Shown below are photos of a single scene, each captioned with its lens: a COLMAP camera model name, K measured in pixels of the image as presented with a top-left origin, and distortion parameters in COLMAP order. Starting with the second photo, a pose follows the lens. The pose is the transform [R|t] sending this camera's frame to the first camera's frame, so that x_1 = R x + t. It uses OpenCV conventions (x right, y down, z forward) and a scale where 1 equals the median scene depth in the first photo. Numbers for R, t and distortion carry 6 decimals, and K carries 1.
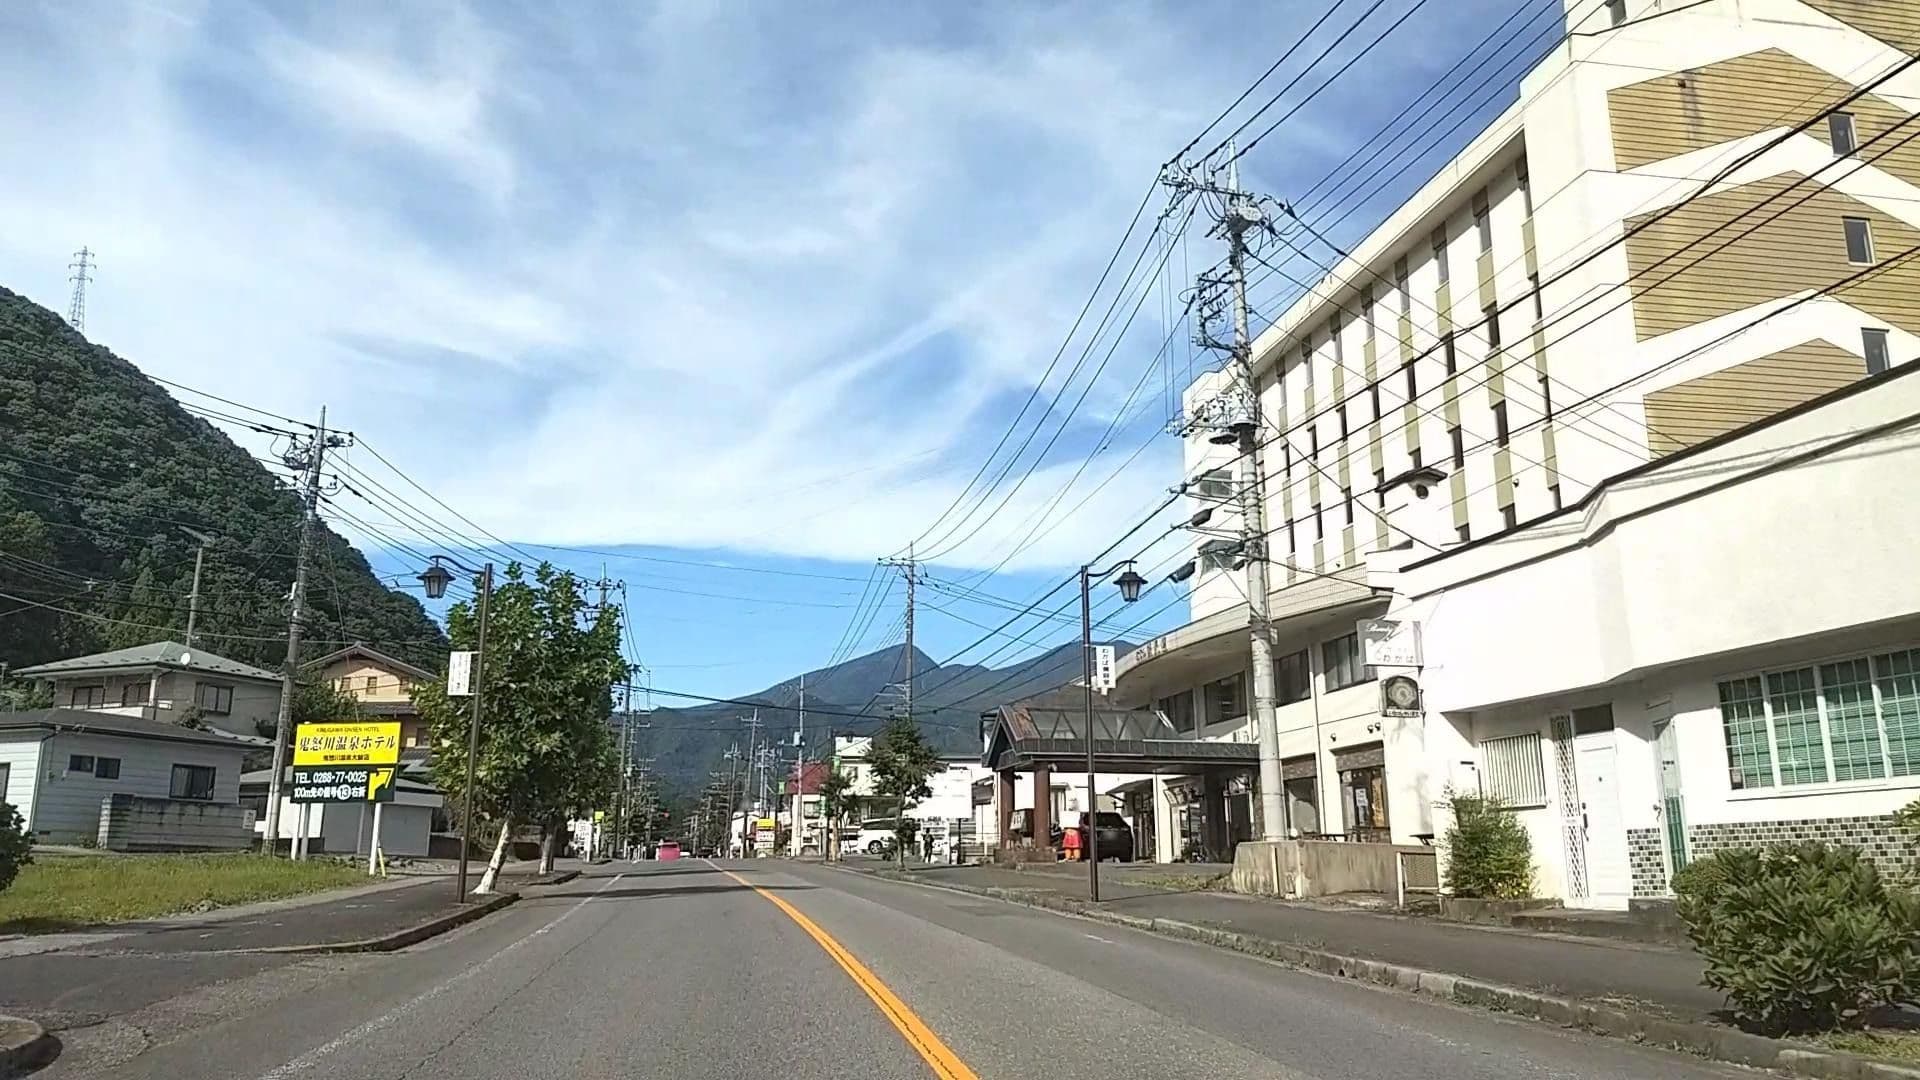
lens RADIAL K [[1417.8, 0, 916.6], [0, 1417.8, 597.7], [0, 0, 1]] dist [0.302600, -0.486142]
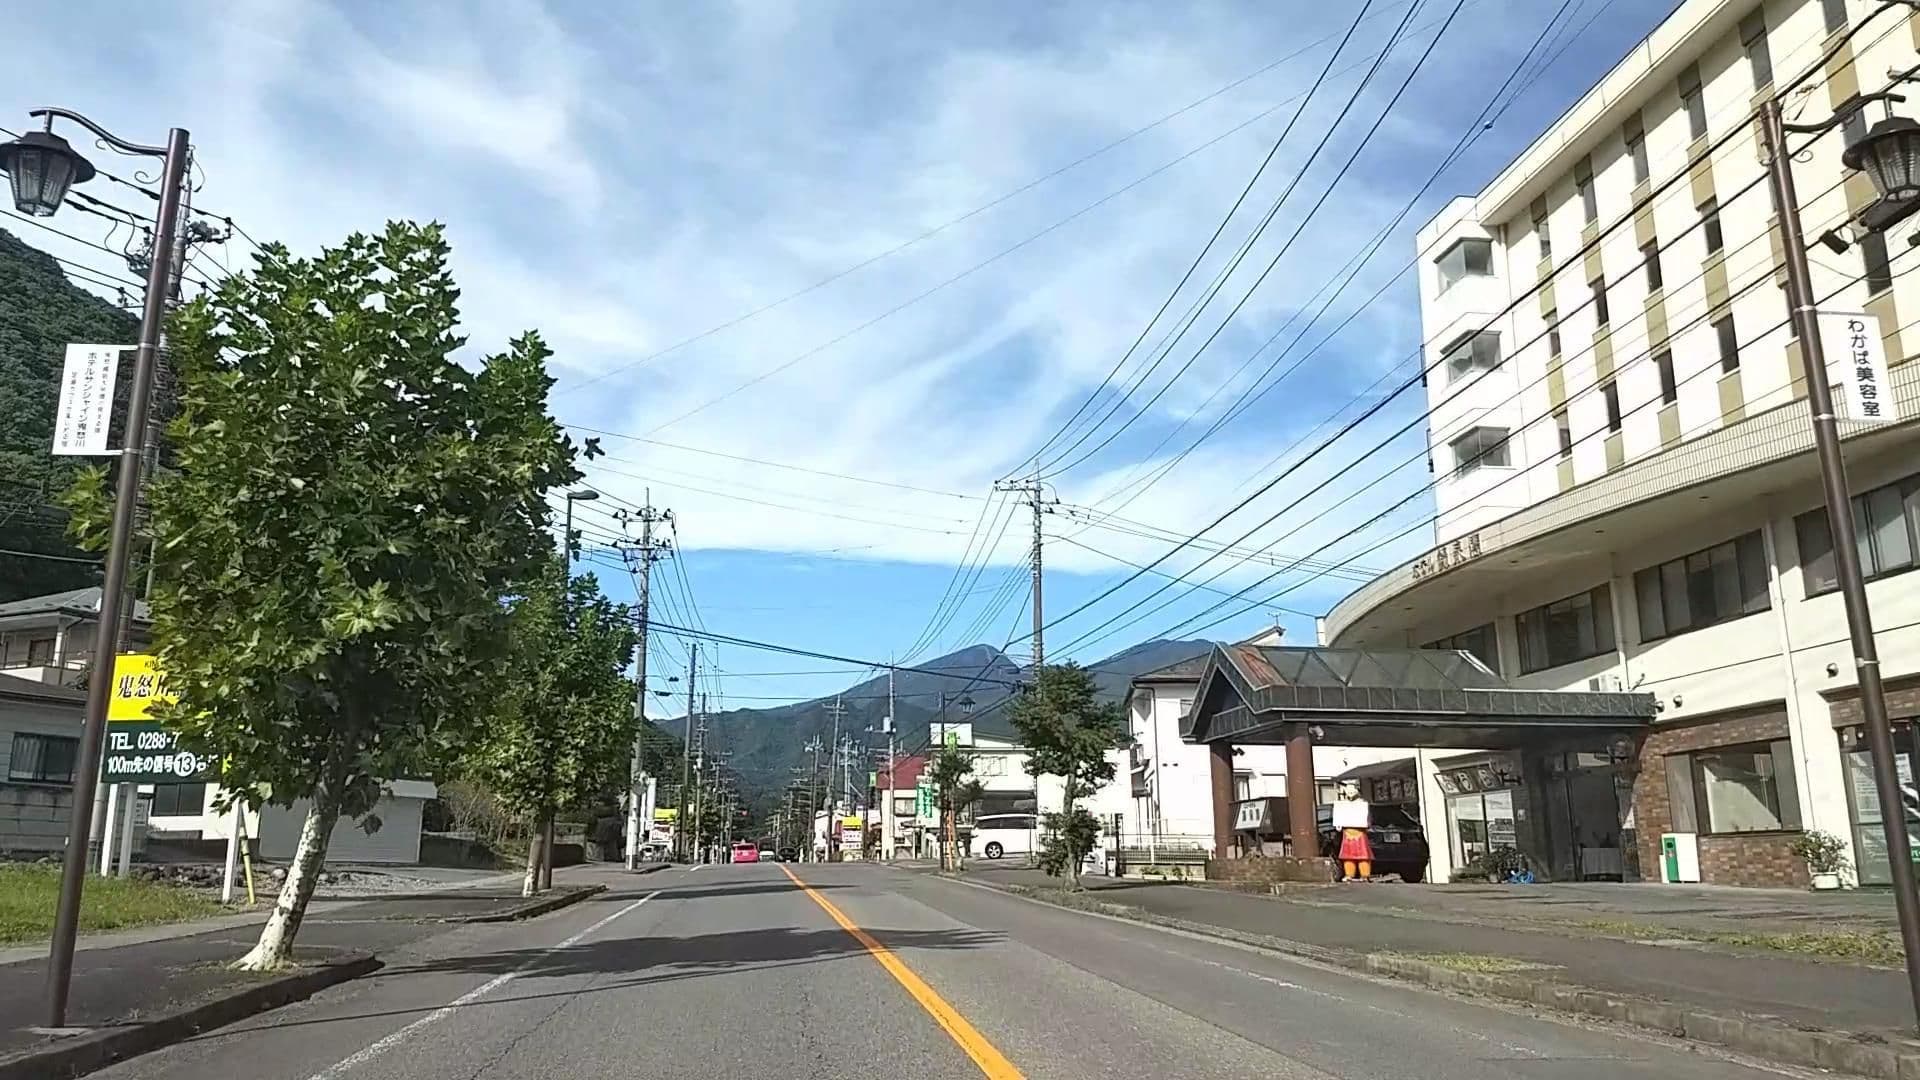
lens RADIAL K [[1417.8, 0, 916.6], [0, 1417.8, 597.7], [0, 0, 1]] dist [0.302600, -0.486142]
pose [[0.998389, -0.011184, -0.055623, -0.040229], [0.011168, 0.999937, -0.000595, 0.052364], [0.055627, -0.000027, 0.998452, 0.315878]]
